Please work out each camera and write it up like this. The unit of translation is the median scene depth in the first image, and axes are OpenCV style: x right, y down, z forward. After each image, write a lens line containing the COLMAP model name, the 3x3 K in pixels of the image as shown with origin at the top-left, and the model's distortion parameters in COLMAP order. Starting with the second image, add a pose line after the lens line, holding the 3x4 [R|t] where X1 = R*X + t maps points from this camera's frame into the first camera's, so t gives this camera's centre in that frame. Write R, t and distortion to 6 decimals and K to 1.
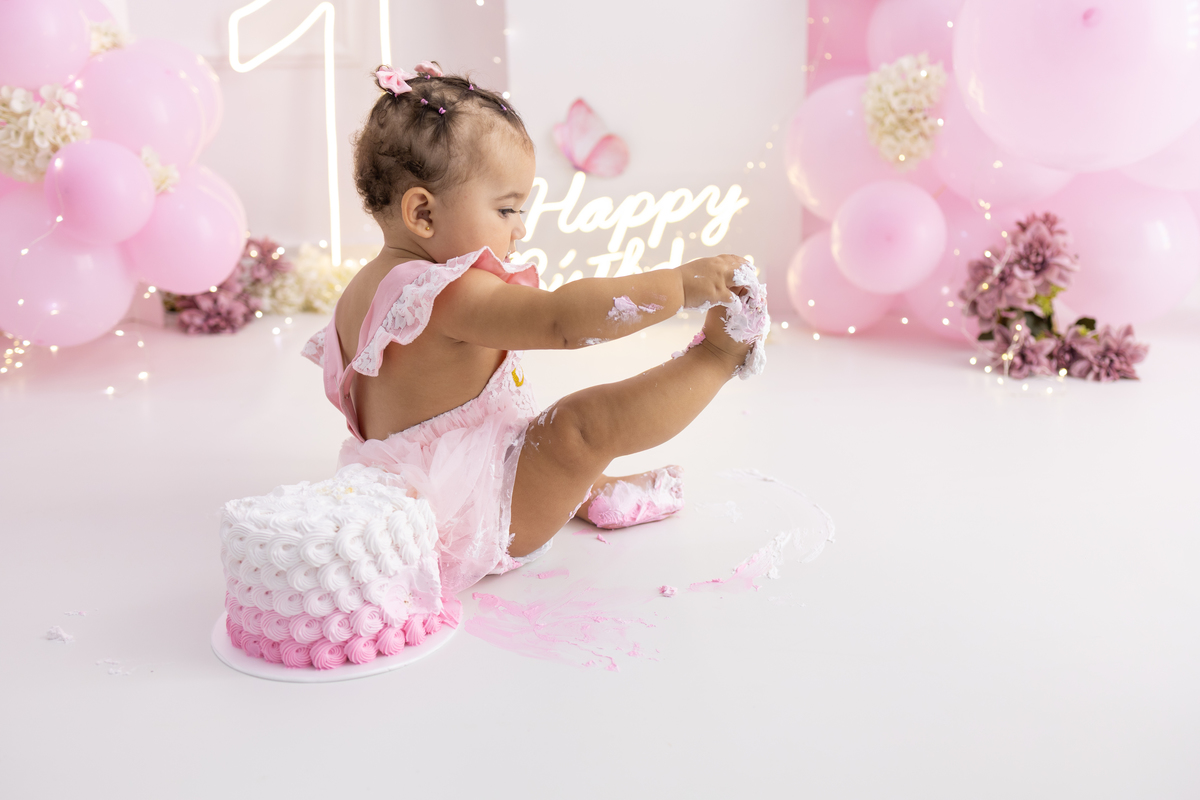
lens RADIAL K [[1212.7, 0, 607.0], [0, 1212.7, 398.3], [0, 0, 1]] dist [0.024981, -0.004538]
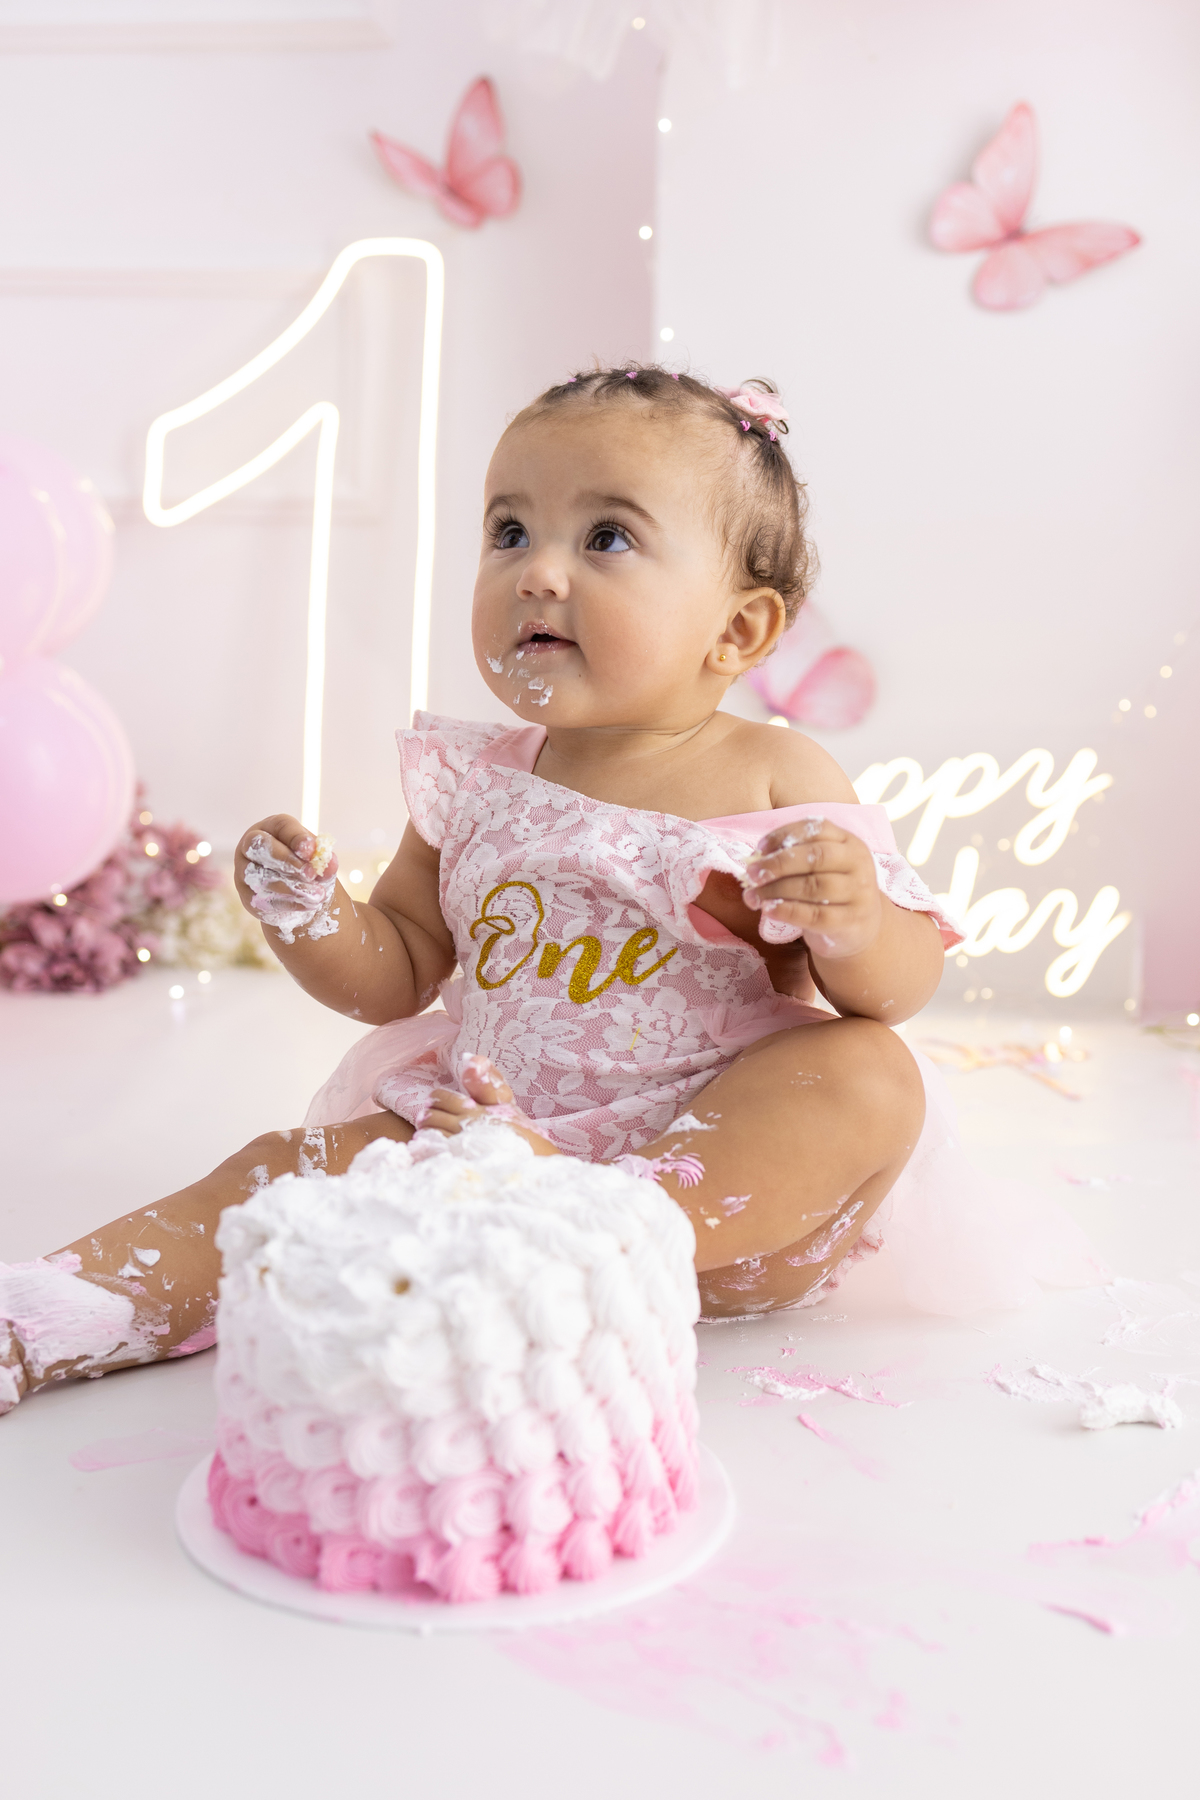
lens RADIAL K [[2021.2, 0, 601.1], [0, 2021.2, 936.5], [0, 0, 1]] dist [-0.001625, 0.019906]
pose [[0.994073, 0.043351, -0.099696, -0.007462], [-0.056219, 0.989903, -0.130119, 0.022127], [0.093049, 0.134952, 0.986473, 0.158966]]
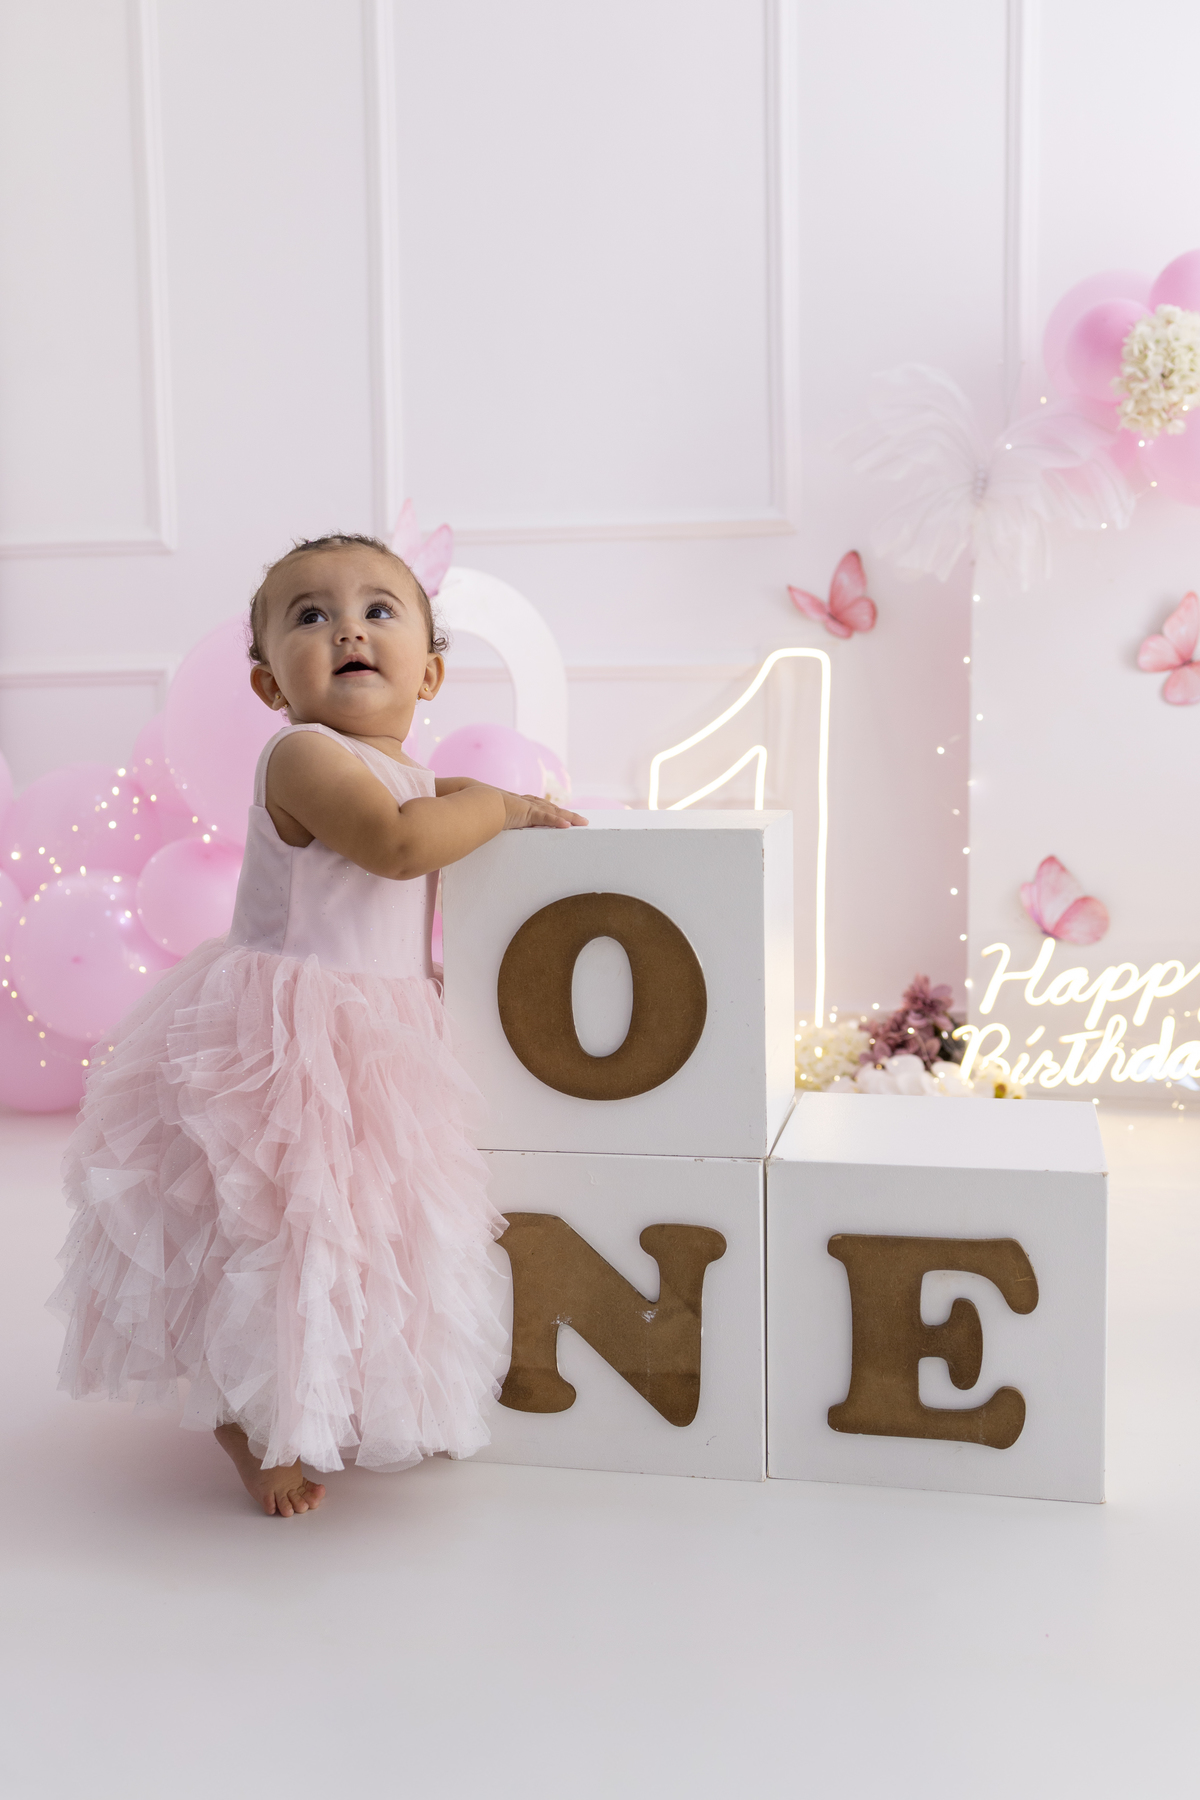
lens RADIAL K [[1880.7, 0, 590.7], [0, 1880.7, 902.8], [0, 0, 1]] dist [0.011706, 0.000997]
pose [[0.986549, 0.022429, -0.161921, -0.130350], [-0.050825, 0.983534, -0.173430, 0.041405], [0.155365, 0.179327, 0.971444, -0.376511]]
